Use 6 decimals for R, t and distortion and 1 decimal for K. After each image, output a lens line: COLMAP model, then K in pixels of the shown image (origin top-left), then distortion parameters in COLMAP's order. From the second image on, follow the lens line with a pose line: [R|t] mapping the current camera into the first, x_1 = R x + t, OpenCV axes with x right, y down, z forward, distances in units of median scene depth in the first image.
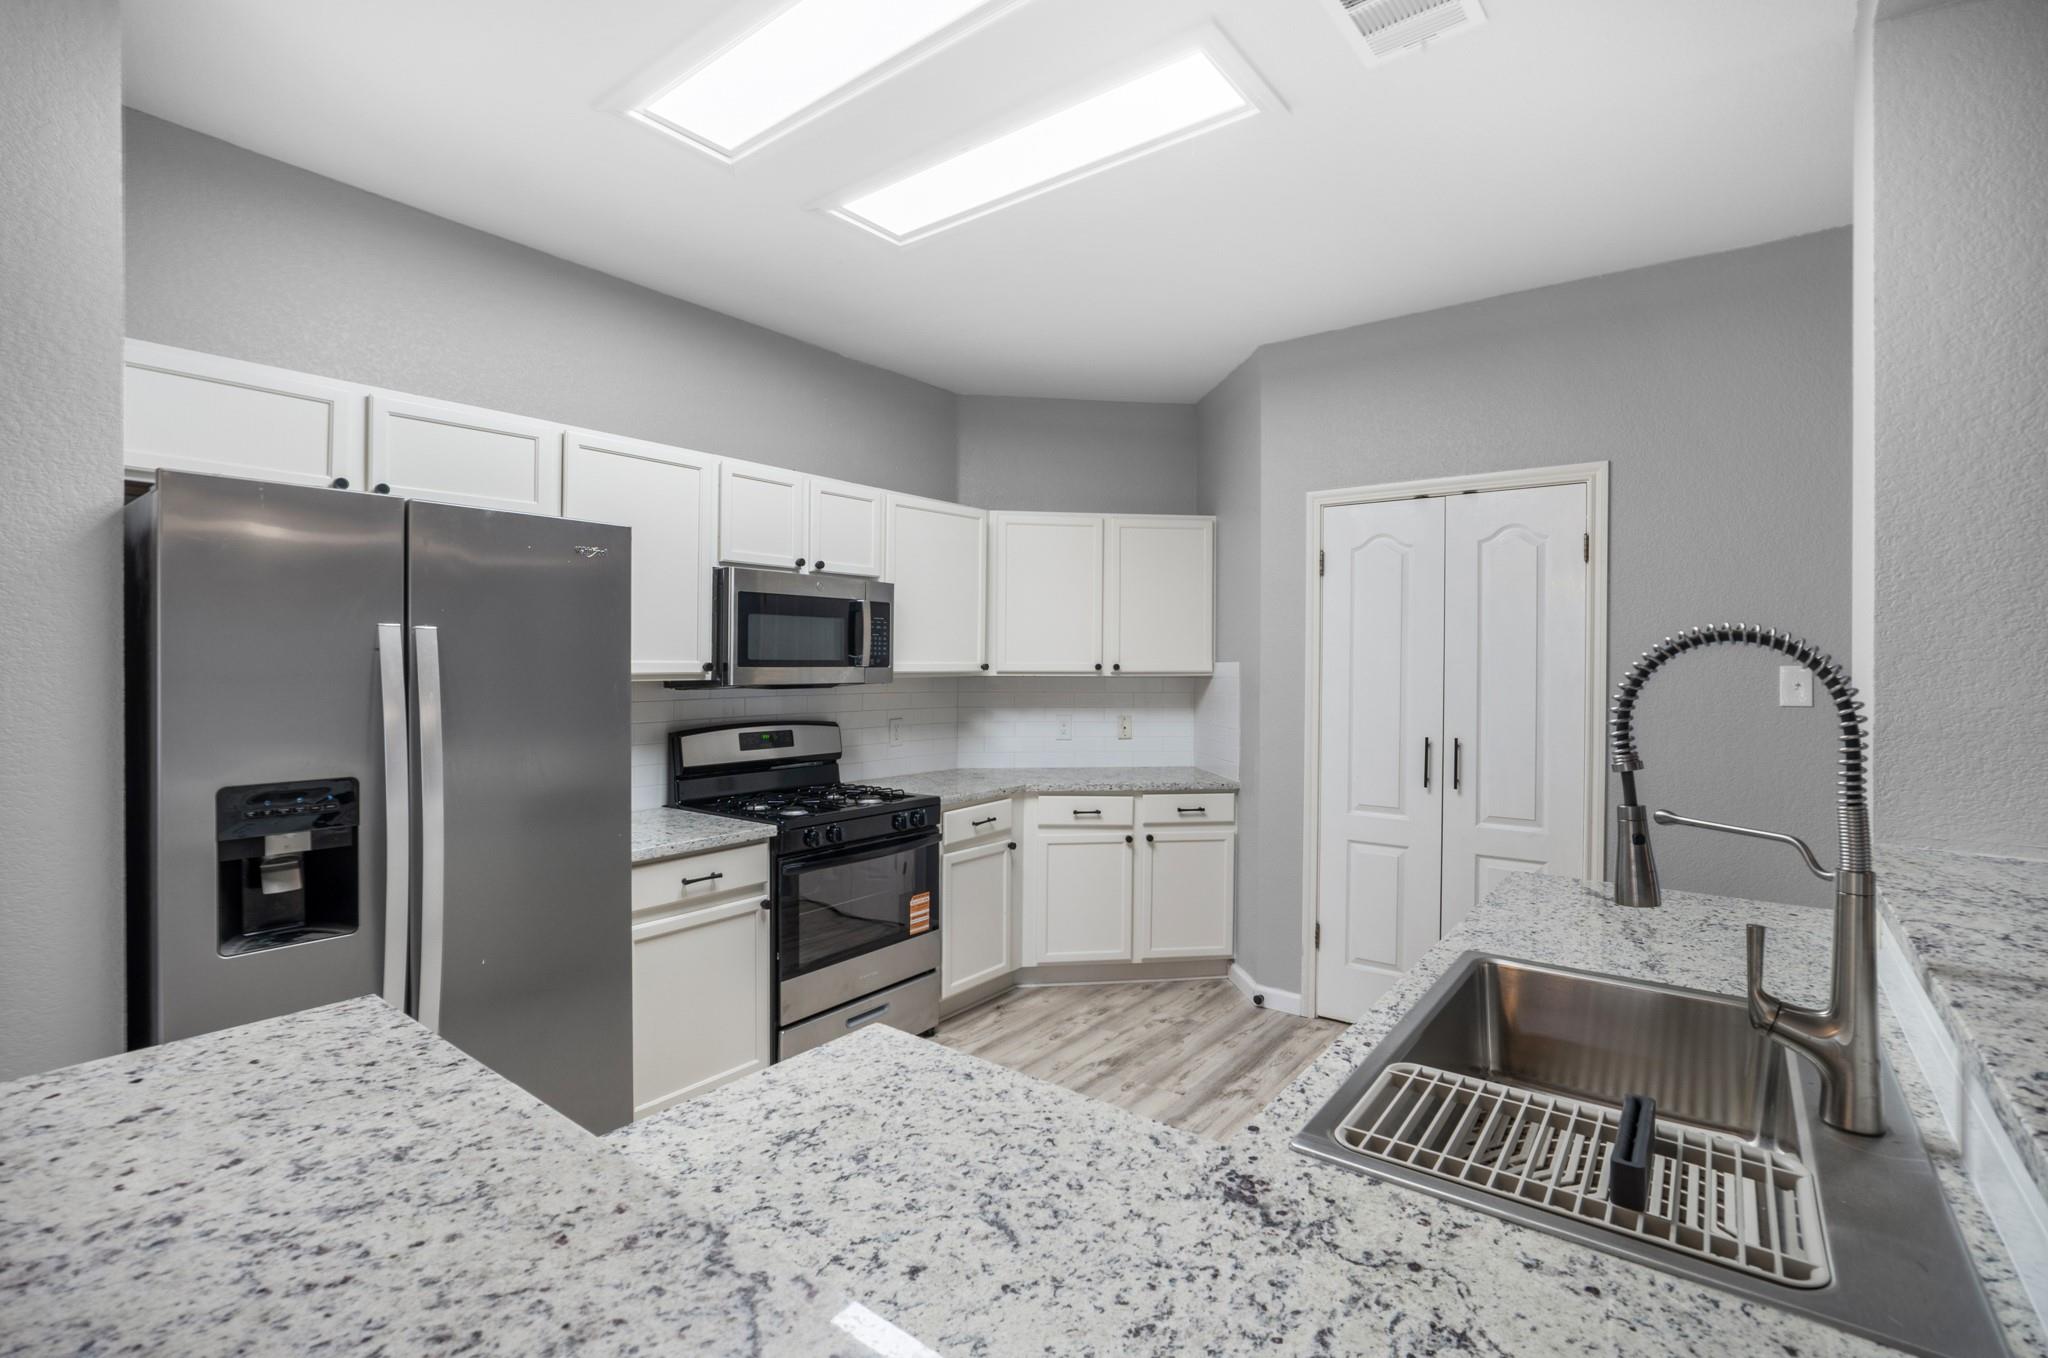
lens RADIAL K [[936.2, 0, 1040.8], [0, 936.2, 665.4], [0, 0, 1]] dist [-0.023552, 0.006526]
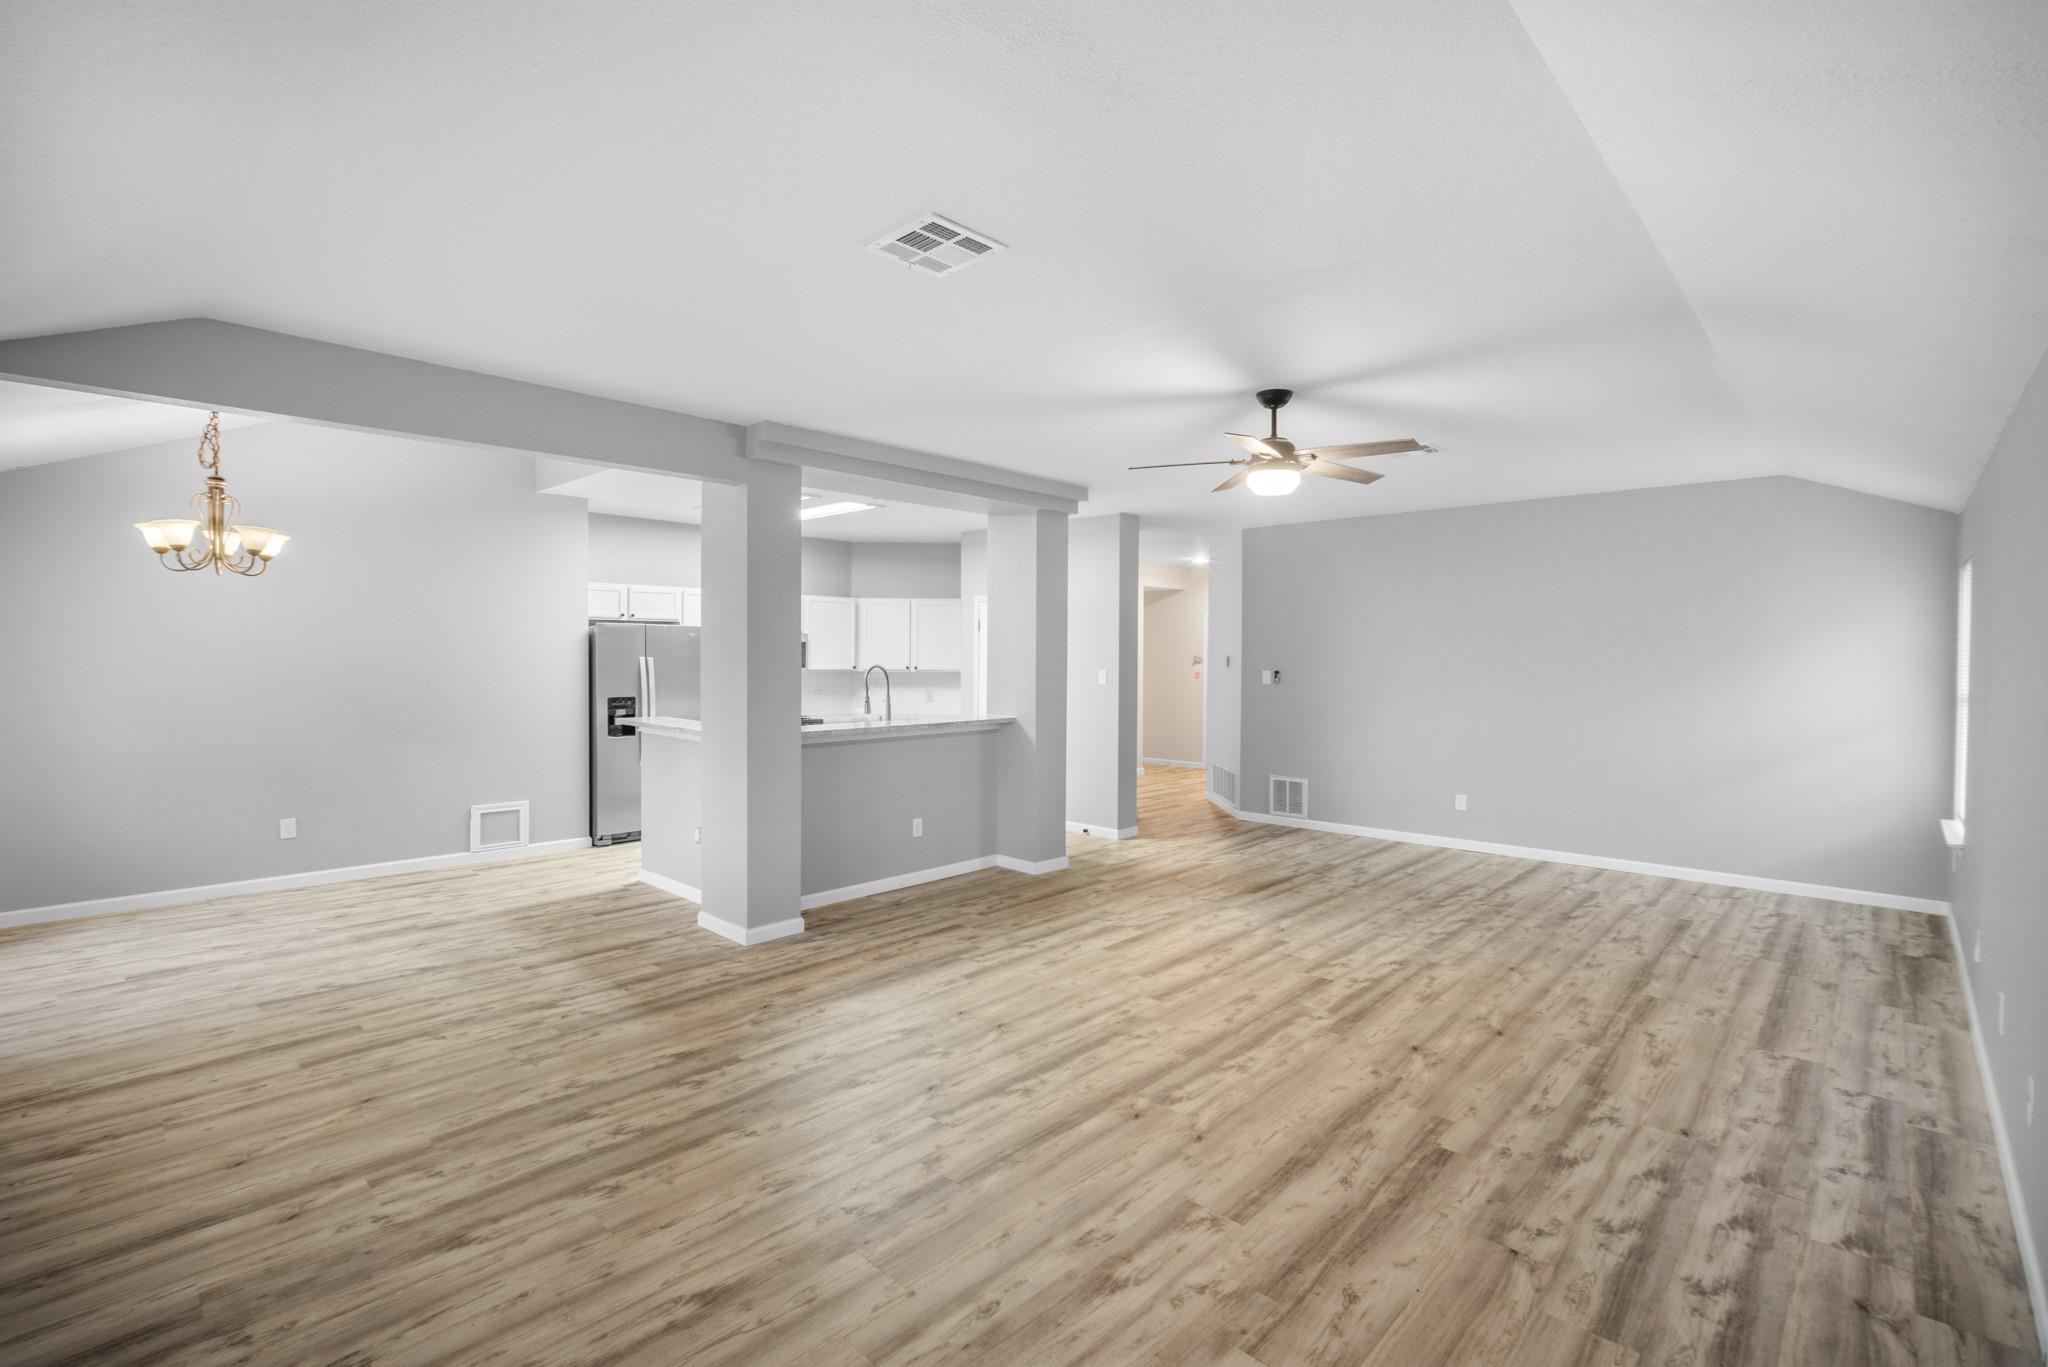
lens RADIAL K [[936.2, 0, 1029.0], [0, 936.2, 681.7], [0, 0, 1]] dist [-0.023552, 0.006526]
pose [[0.995147, 0.006056, -0.098217, 0.699429], [-0.003773, 0.999719, 0.023410, -0.021283], [0.098332, -0.022926, 0.994890, -1.477649]]
